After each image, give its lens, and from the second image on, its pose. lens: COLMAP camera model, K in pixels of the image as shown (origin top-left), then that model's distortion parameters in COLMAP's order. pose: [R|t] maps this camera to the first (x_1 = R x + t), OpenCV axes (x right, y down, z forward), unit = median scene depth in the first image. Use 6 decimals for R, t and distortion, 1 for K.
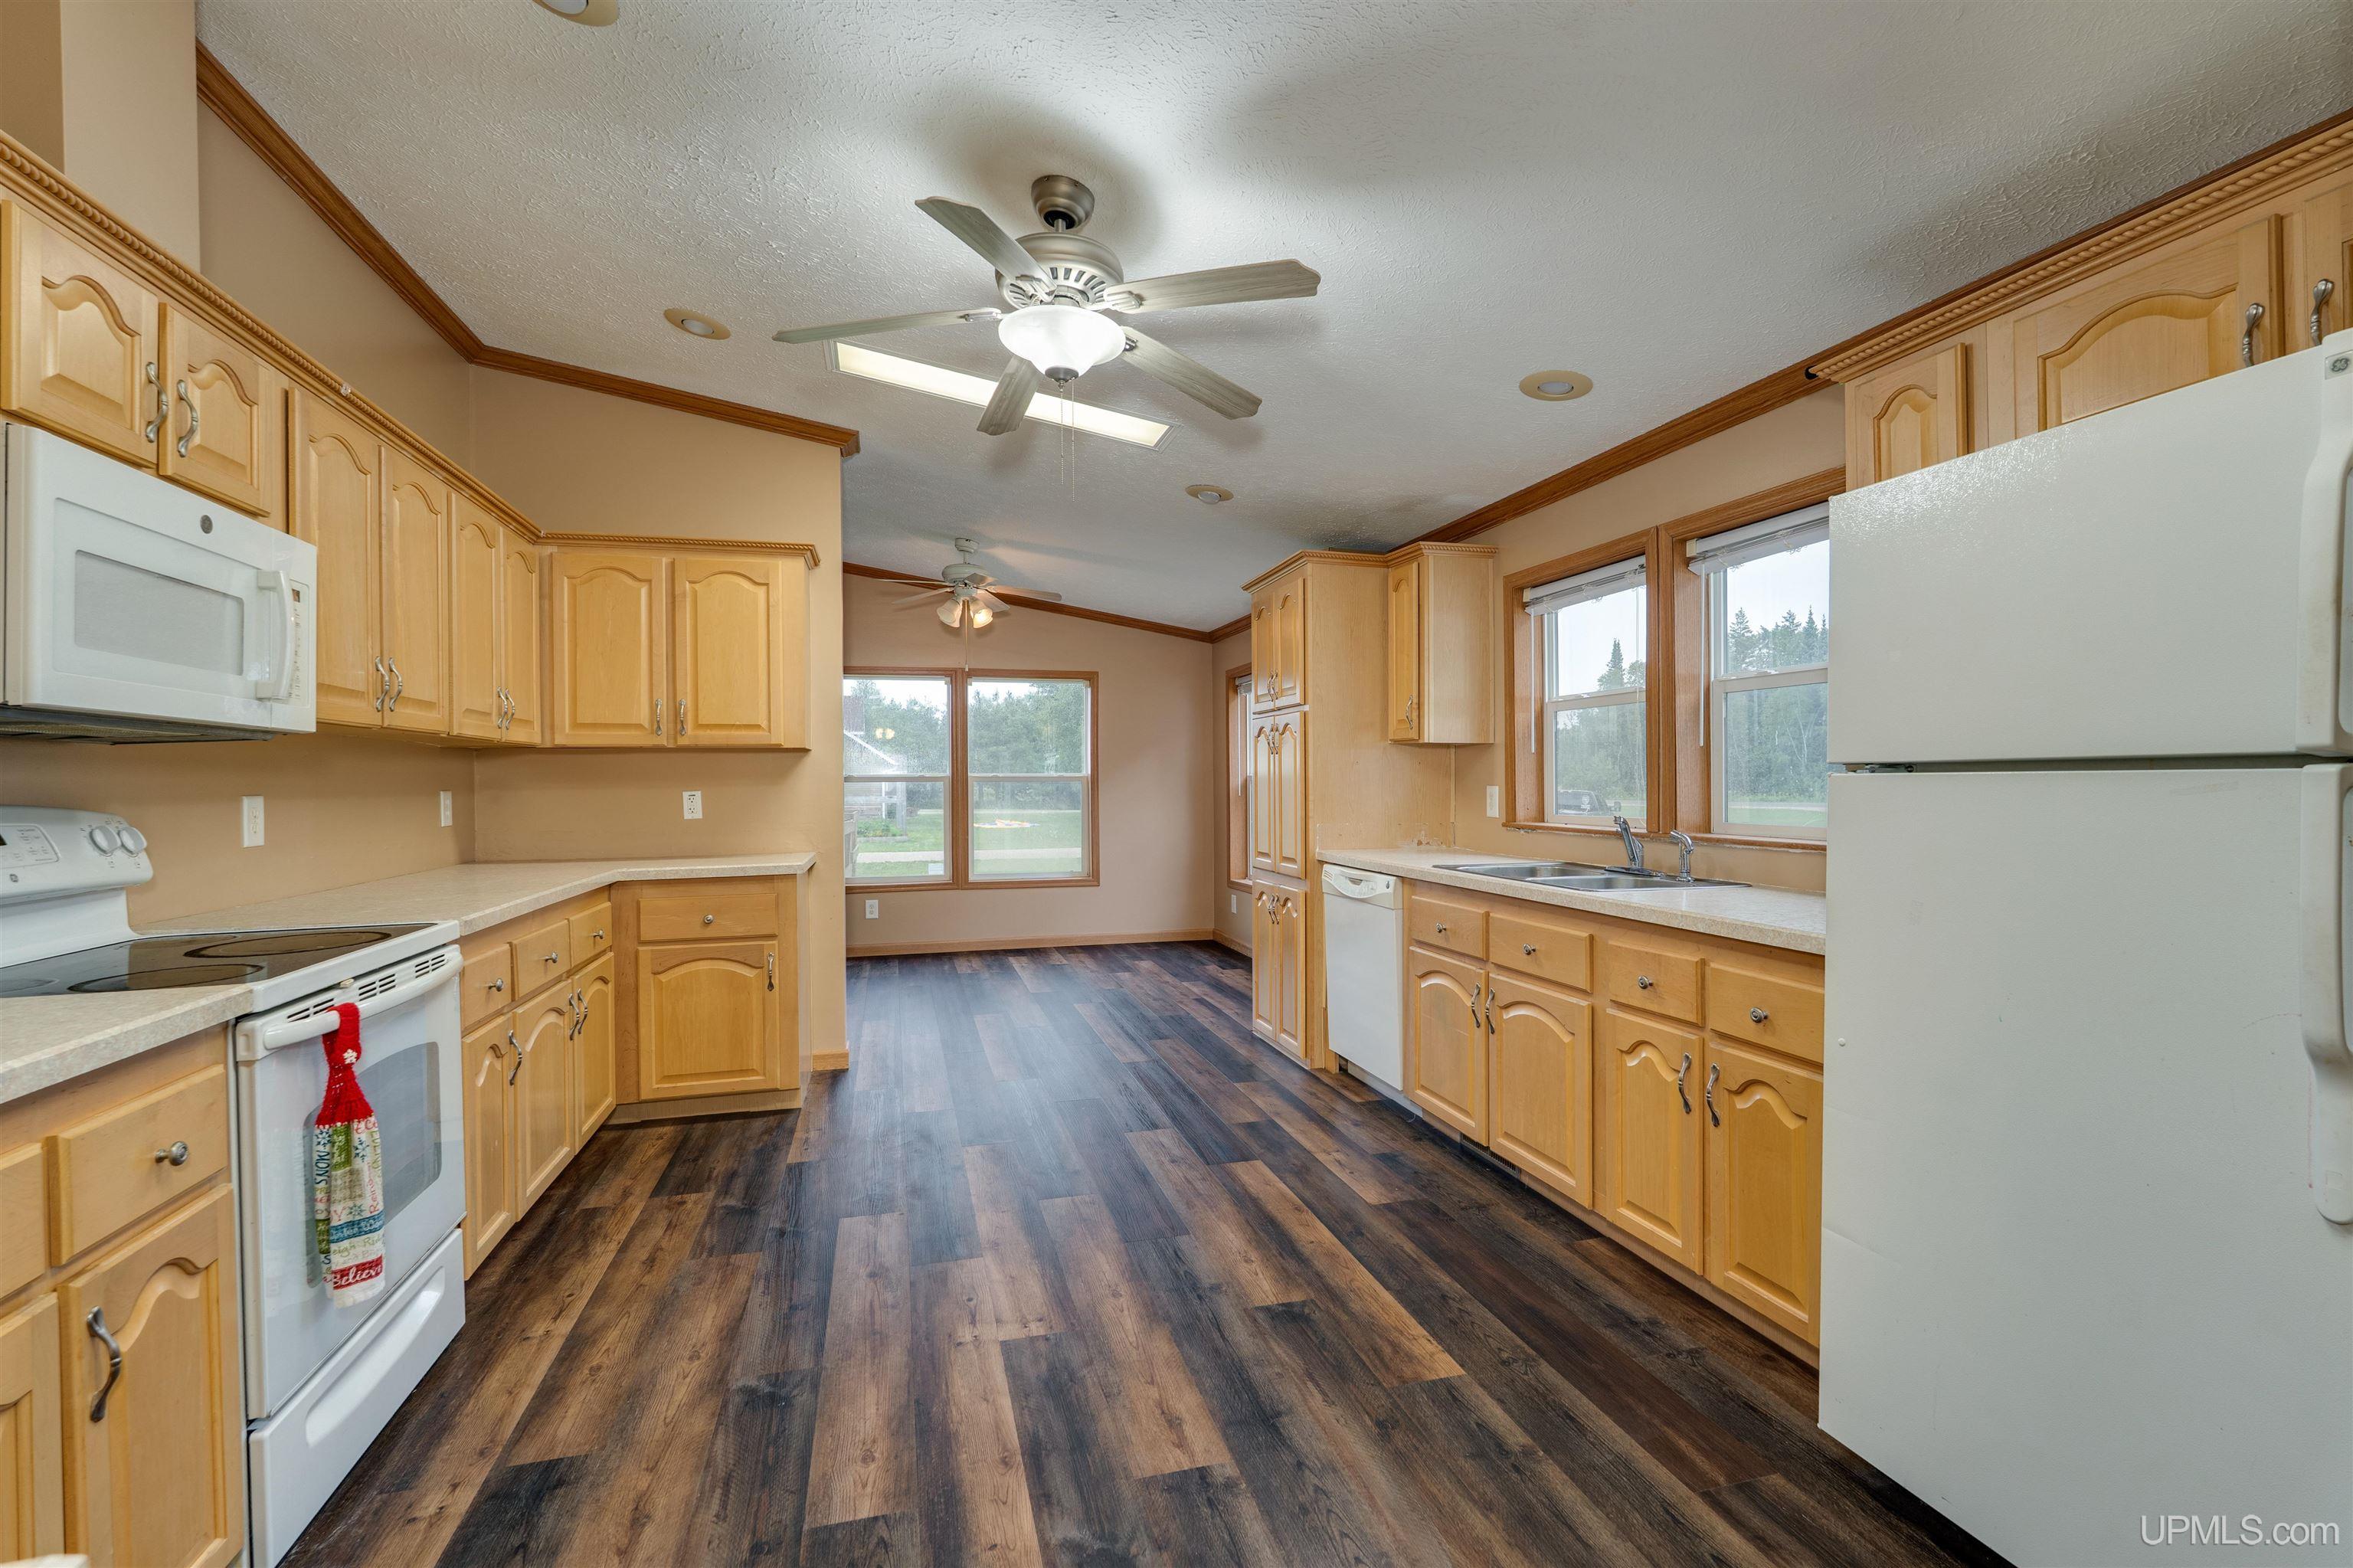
lens RADIAL K [[1044.3, 0, 1176.5], [0, 1044.3, 784.0], [0, 0, 1]] dist [-0.001092, 0.000464]
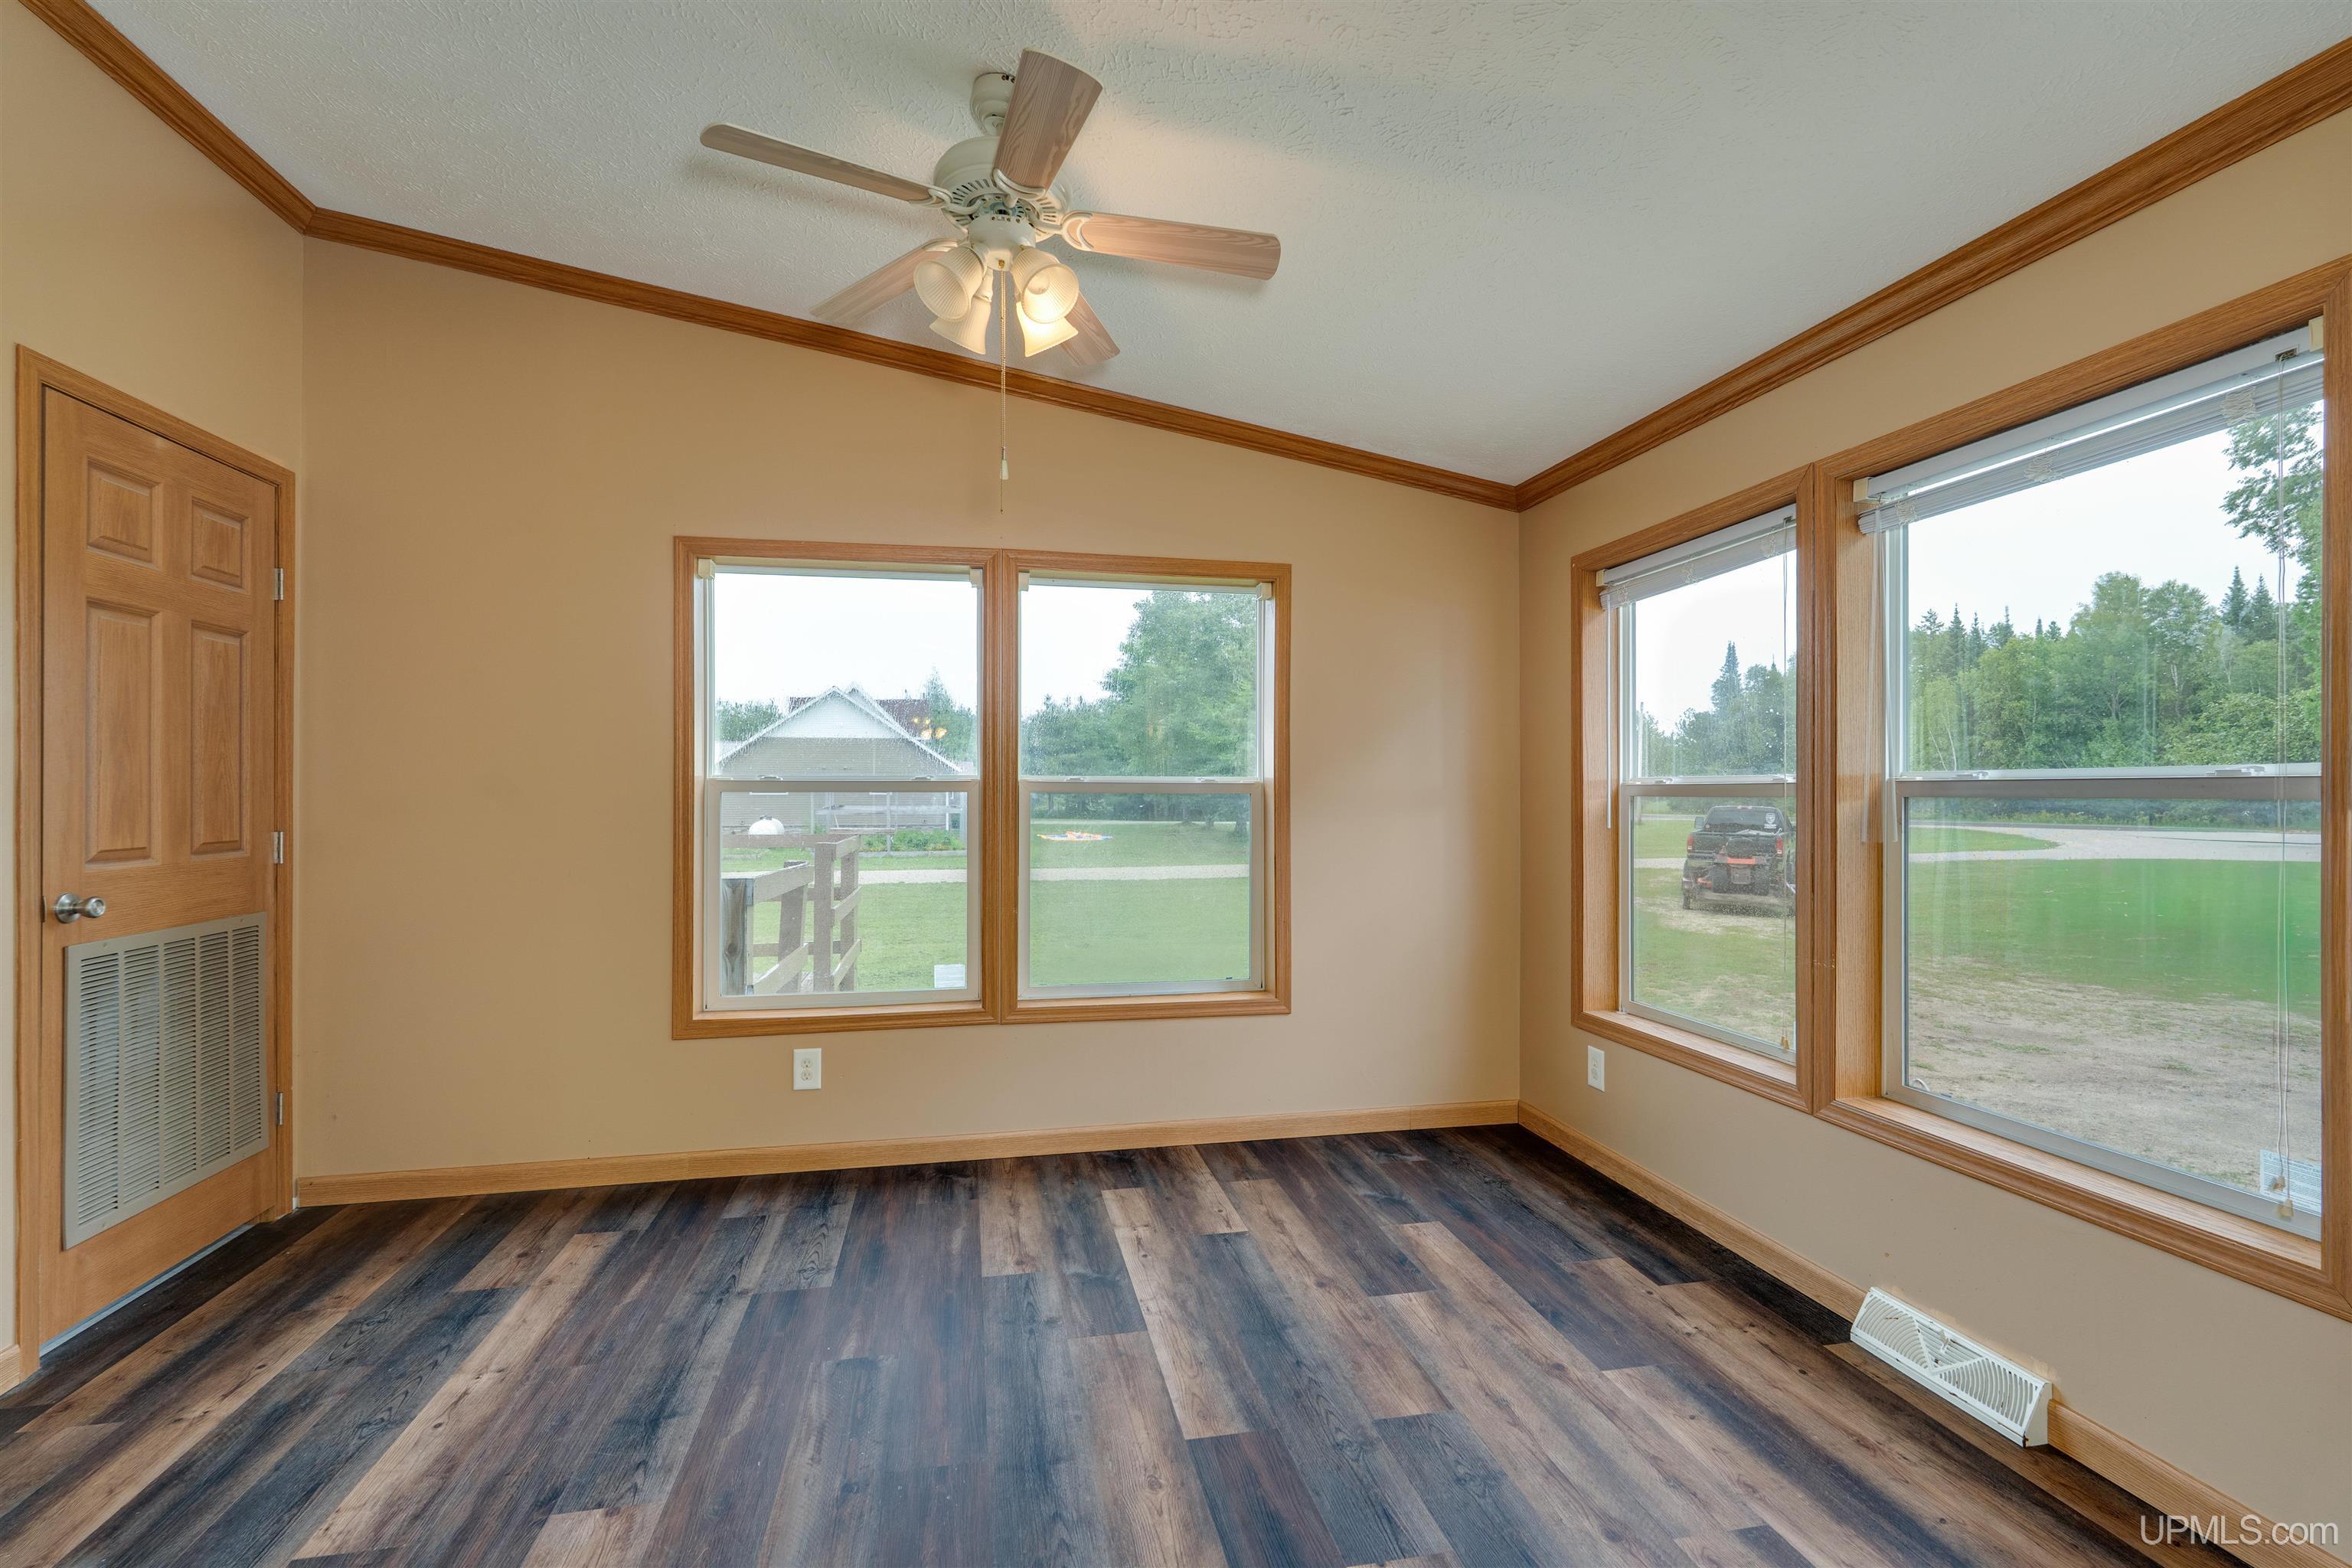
lens RADIAL K [[1043.9, 0, 1176.0], [0, 1043.9, 784.0], [0, 0, 1]] dist [-0.001092, 0.000464]
pose [[0.997784, 0.007439, -0.066115, -0.245584], [-0.008073, 0.999924, -0.009314, -0.006730], [0.066040, 0.009827, 0.997769, 1.353091]]
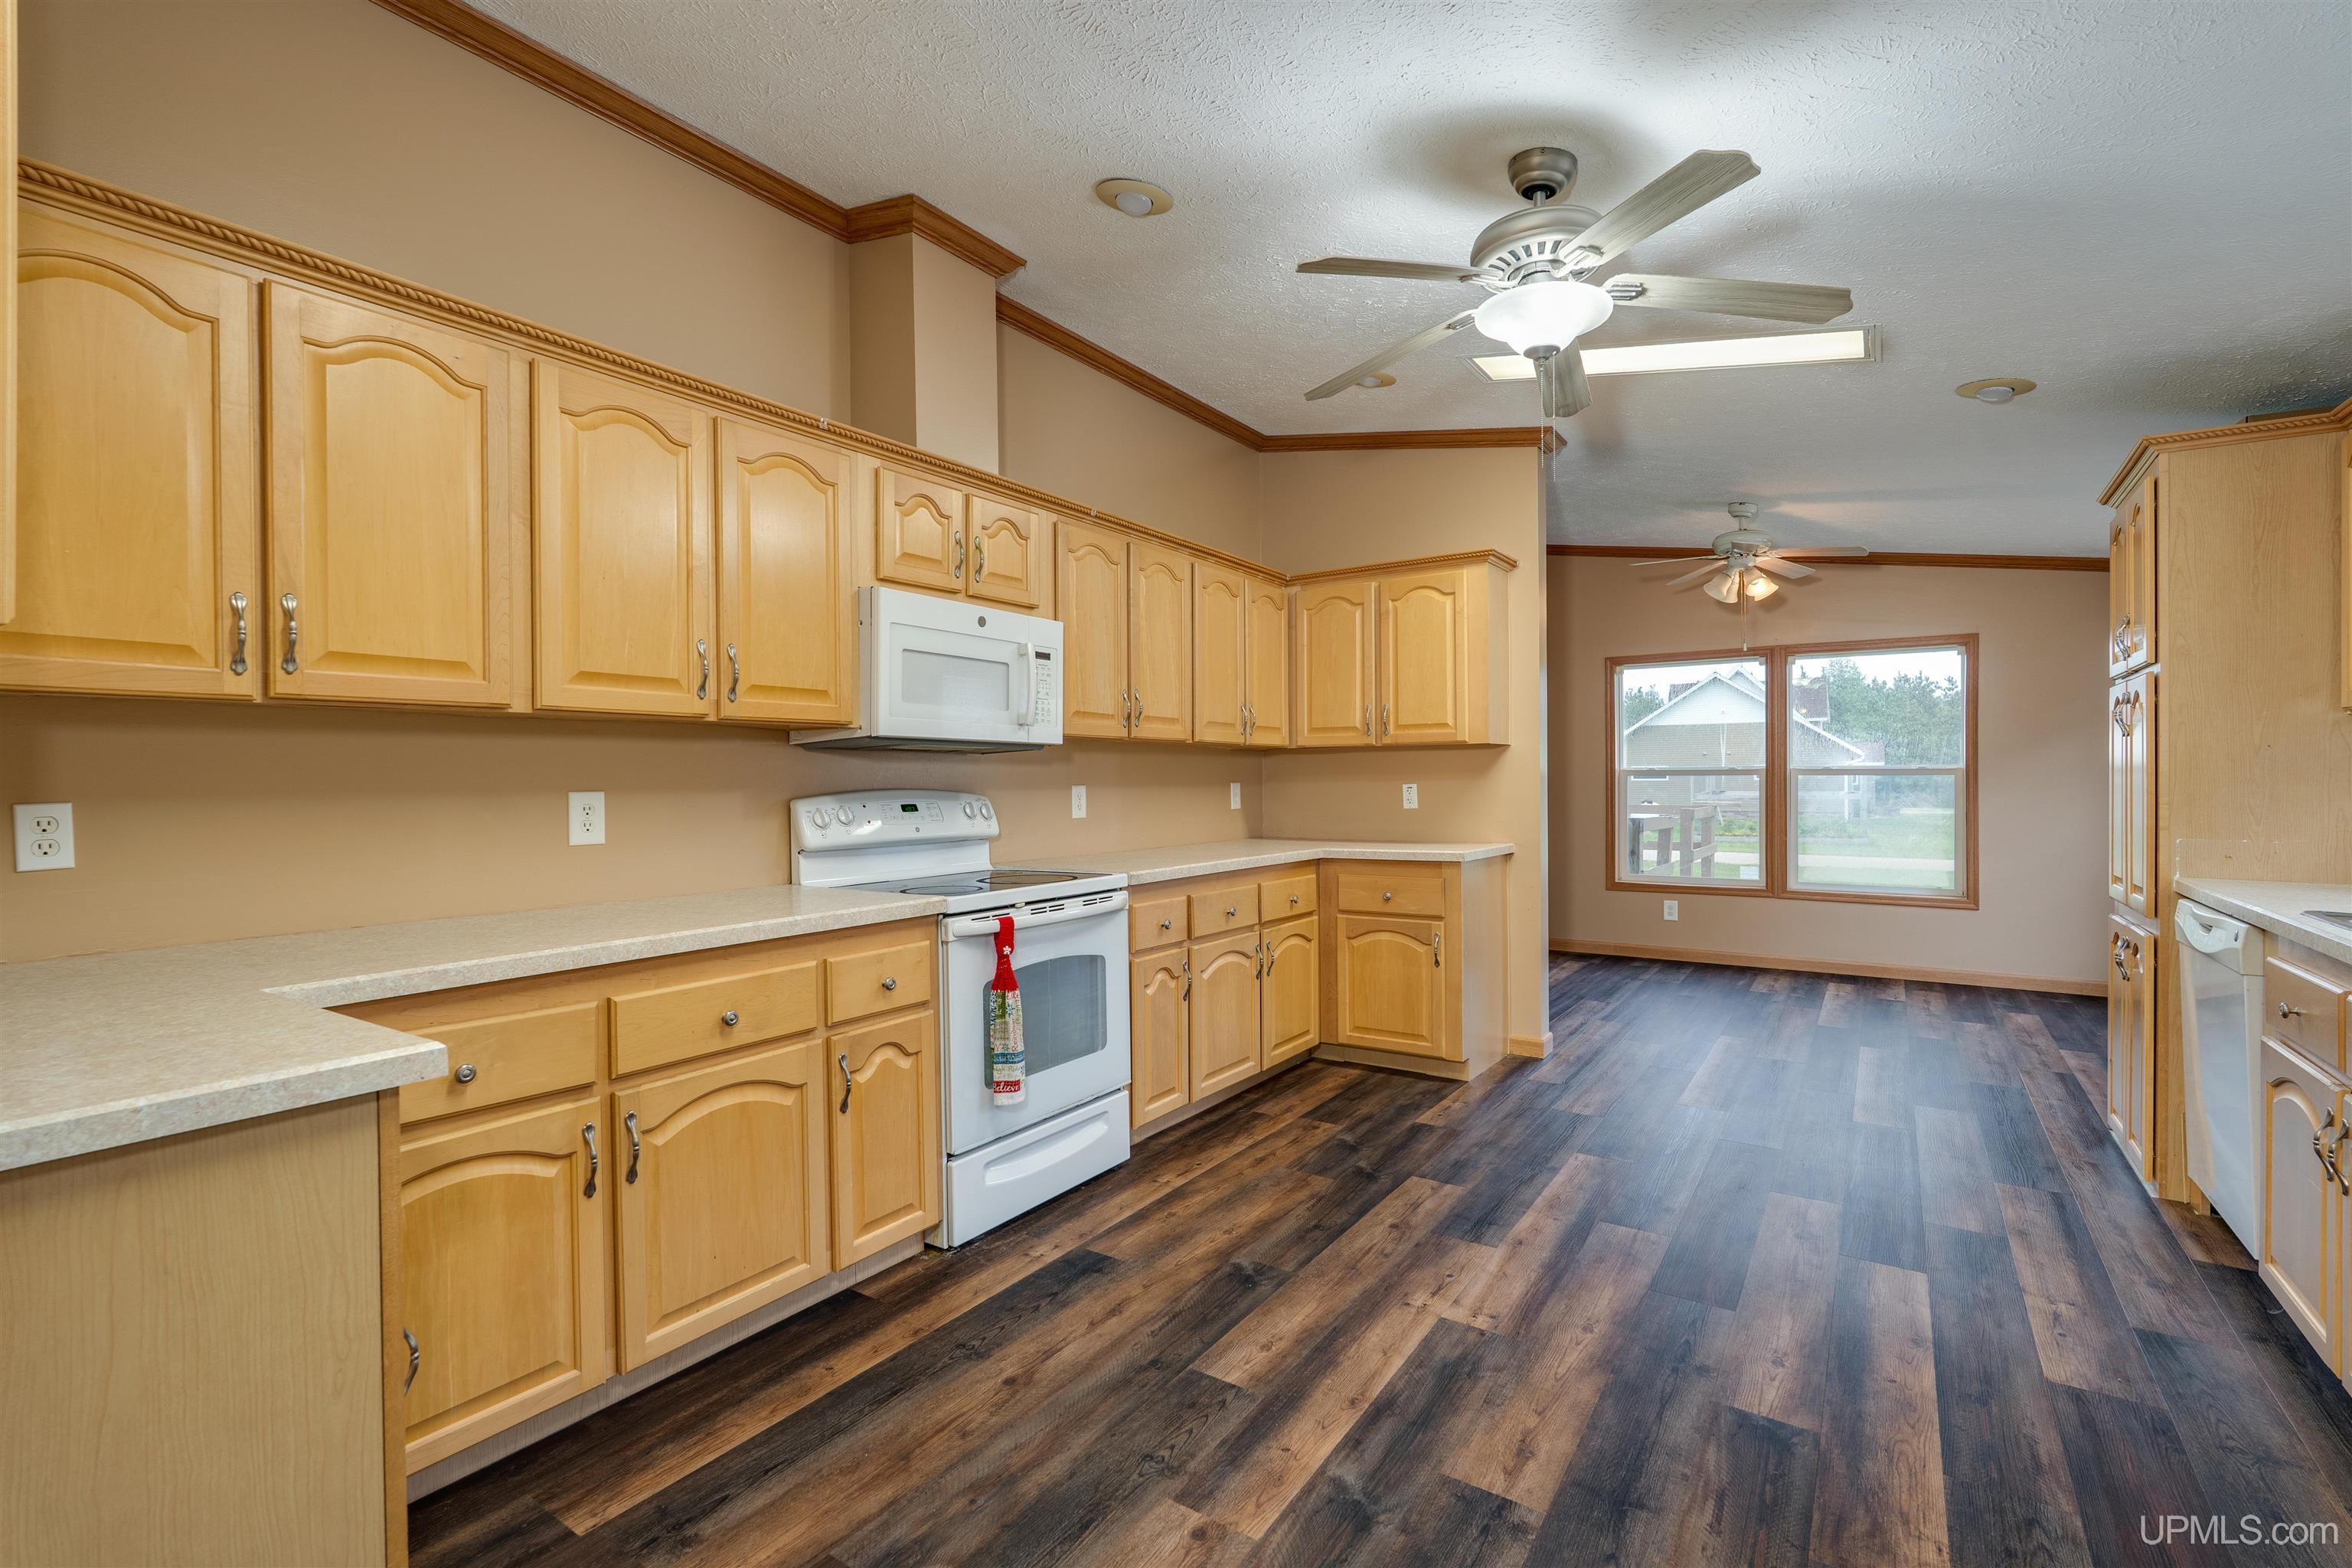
lens RADIAL K [[1064.7, 0, 1176.0], [0, 1064.7, 784.0], [0, 0, 1]] dist [-0.001135, 0.000808]
pose [[0.641025, 0.006627, -0.767492, 0.390838], [-0.001297, 0.999971, 0.007552, -0.002368], [0.767519, -0.003846, 0.641015, 0.102876]]
